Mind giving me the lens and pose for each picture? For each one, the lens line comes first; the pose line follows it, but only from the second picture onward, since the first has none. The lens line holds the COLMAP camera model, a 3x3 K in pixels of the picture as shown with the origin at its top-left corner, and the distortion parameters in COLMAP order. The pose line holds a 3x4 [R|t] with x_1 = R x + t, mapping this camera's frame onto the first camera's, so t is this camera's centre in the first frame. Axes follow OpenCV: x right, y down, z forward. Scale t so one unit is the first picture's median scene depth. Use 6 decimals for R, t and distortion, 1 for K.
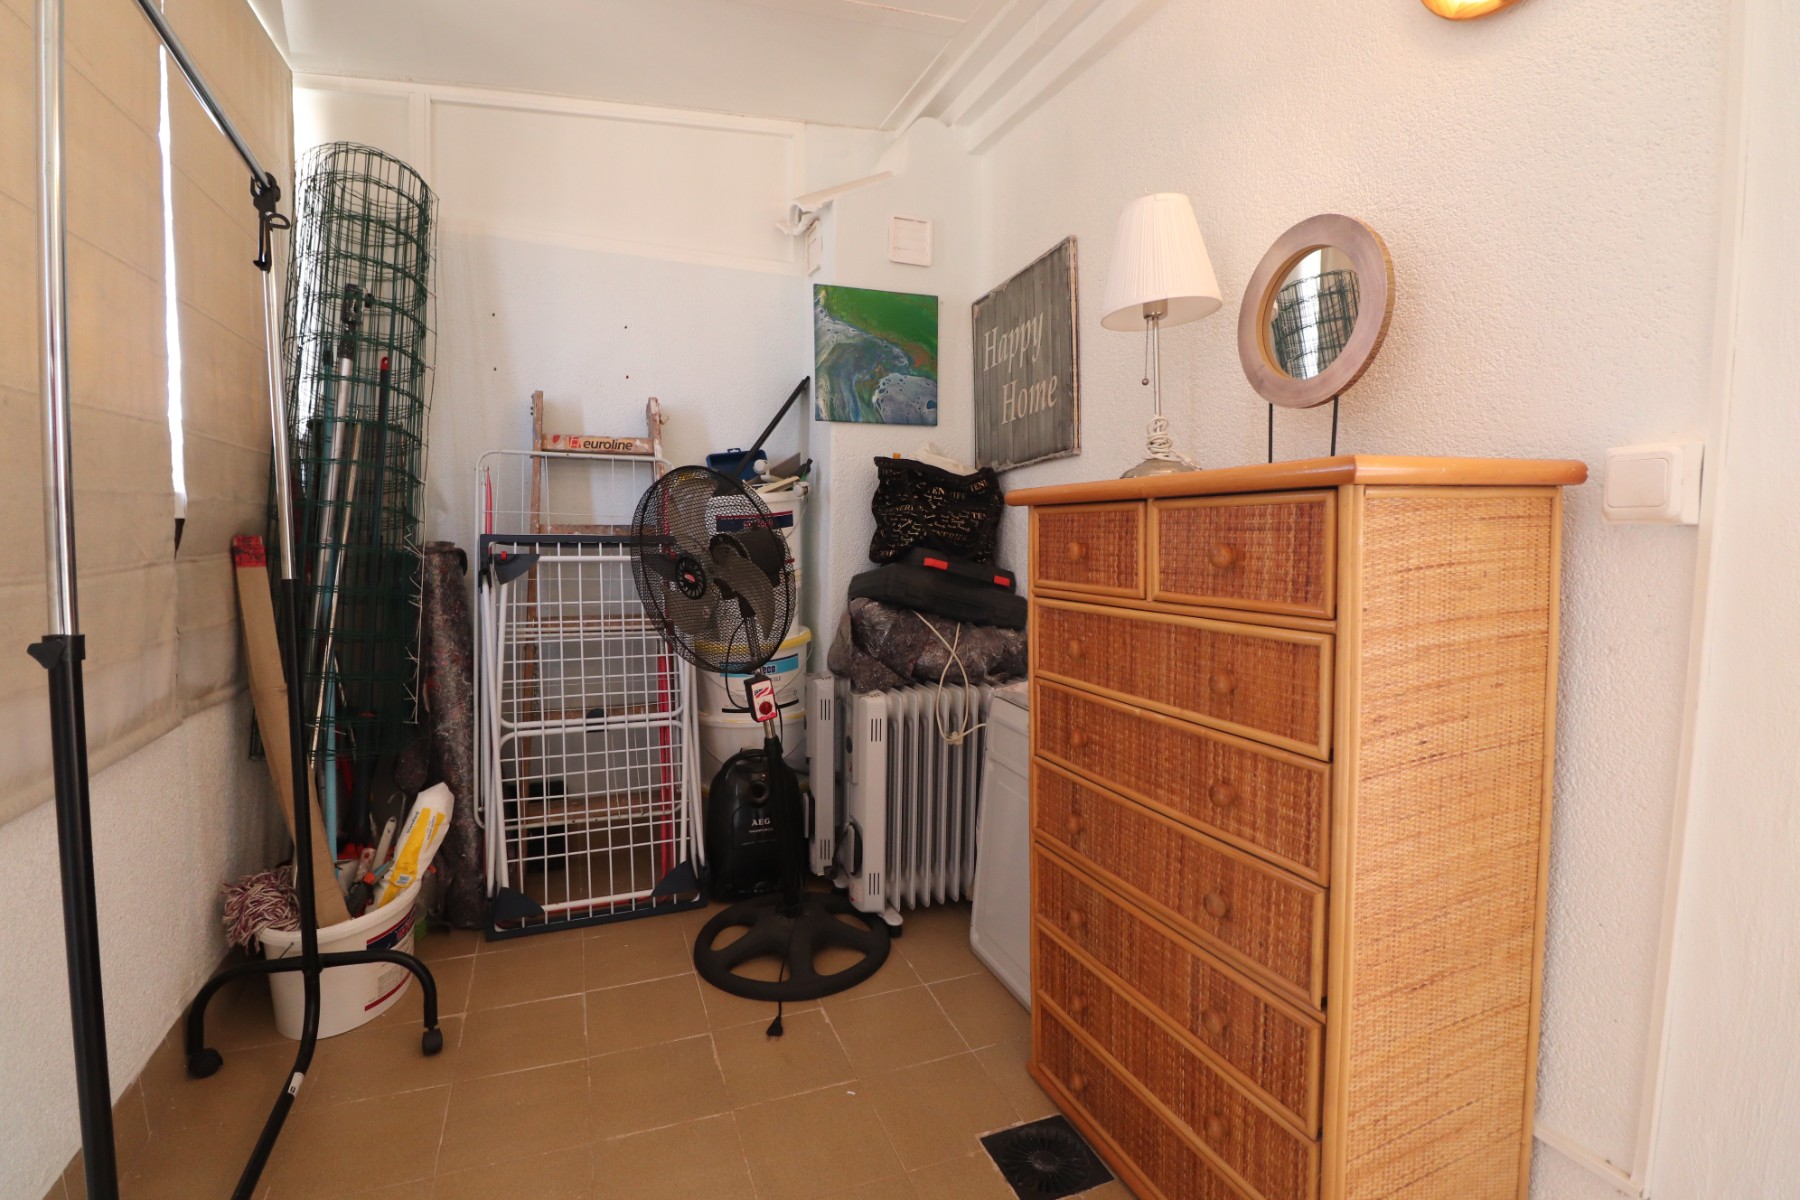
lens RADIAL K [[847.4, 0, 897.0], [0, 847.4, 591.4], [0, 0, 1]] dist [0.002111, 0.000237]
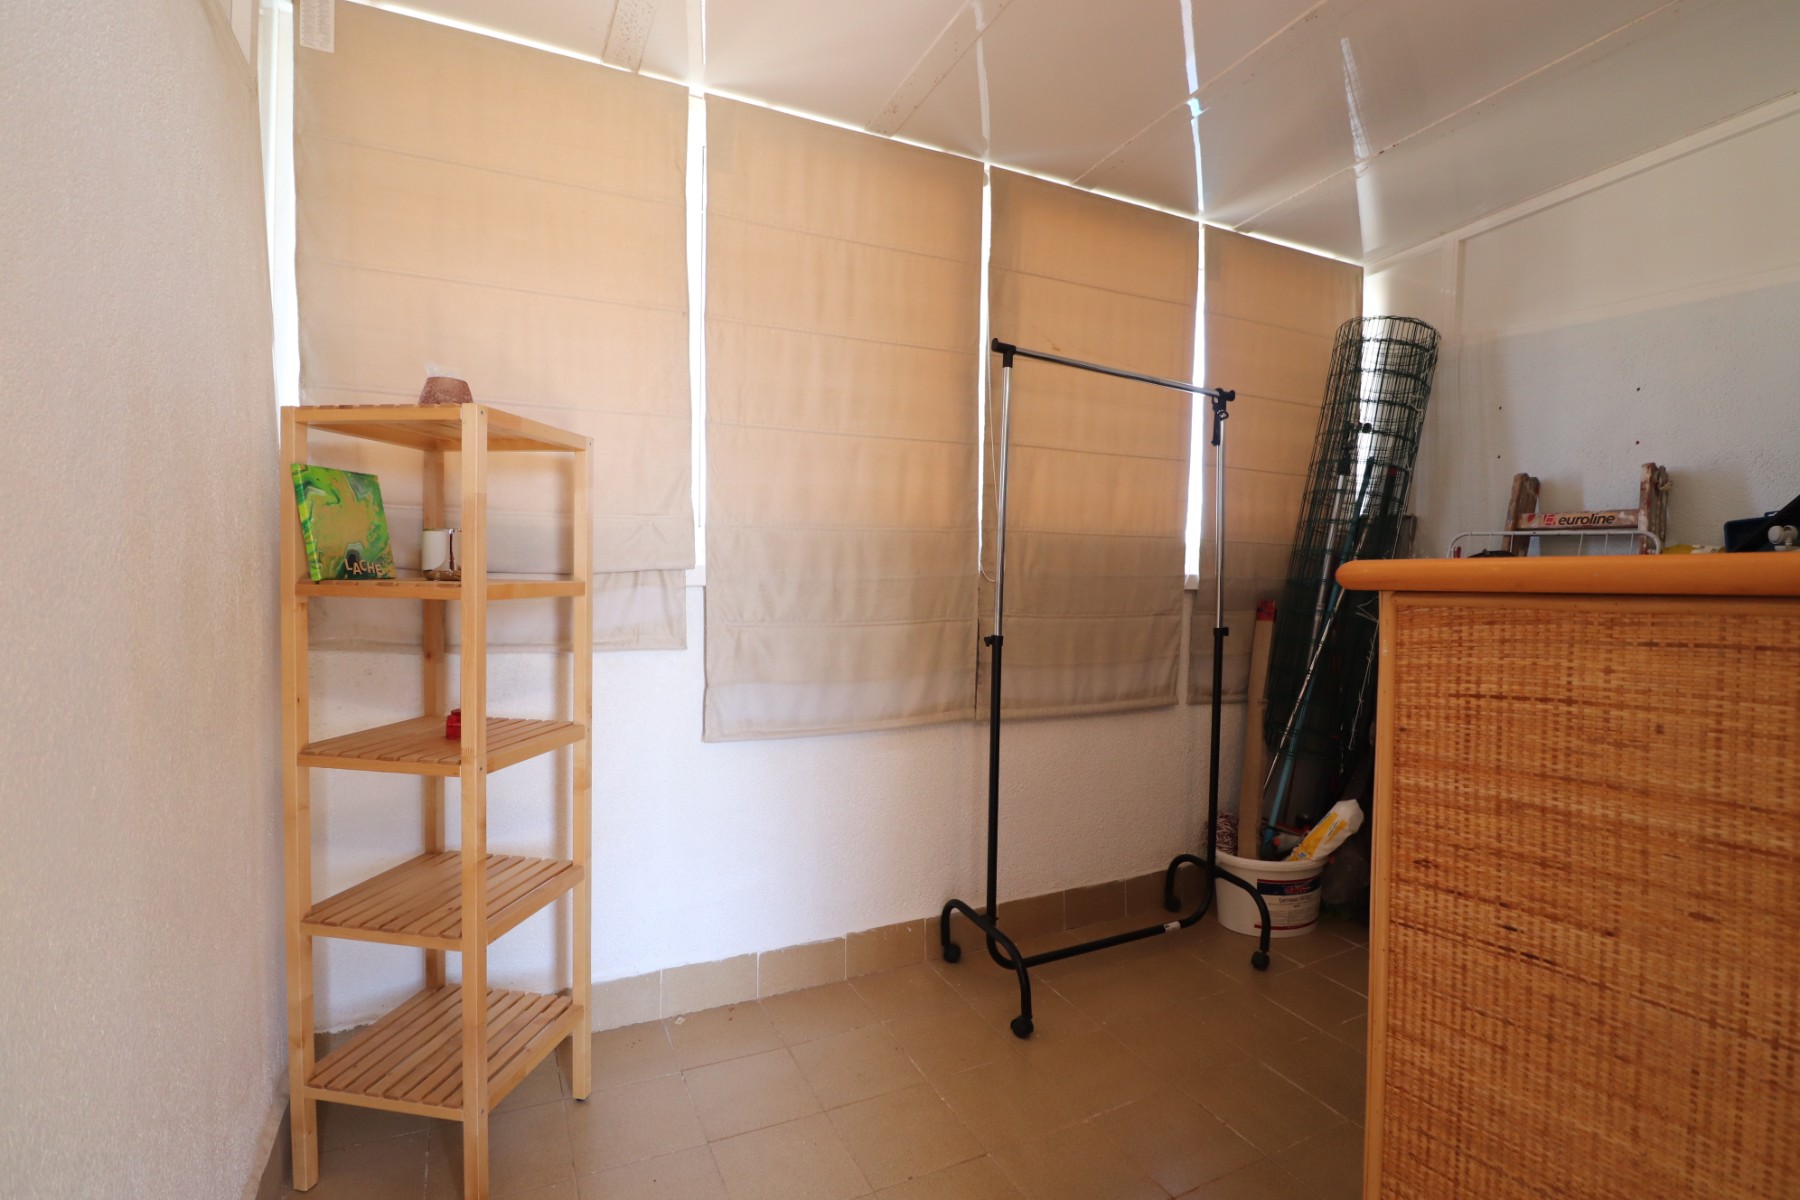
lens RADIAL K [[858.4, 0, 900.0], [0, 858.4, 600.0], [0, 0, 1]] dist [-0.000799, -0.000223]
pose [[0.084219, 0.036457, -0.995780, 1.093808], [-0.095789, 0.994998, 0.028327, -0.069234], [0.991832, 0.092999, 0.087290, 0.298411]]
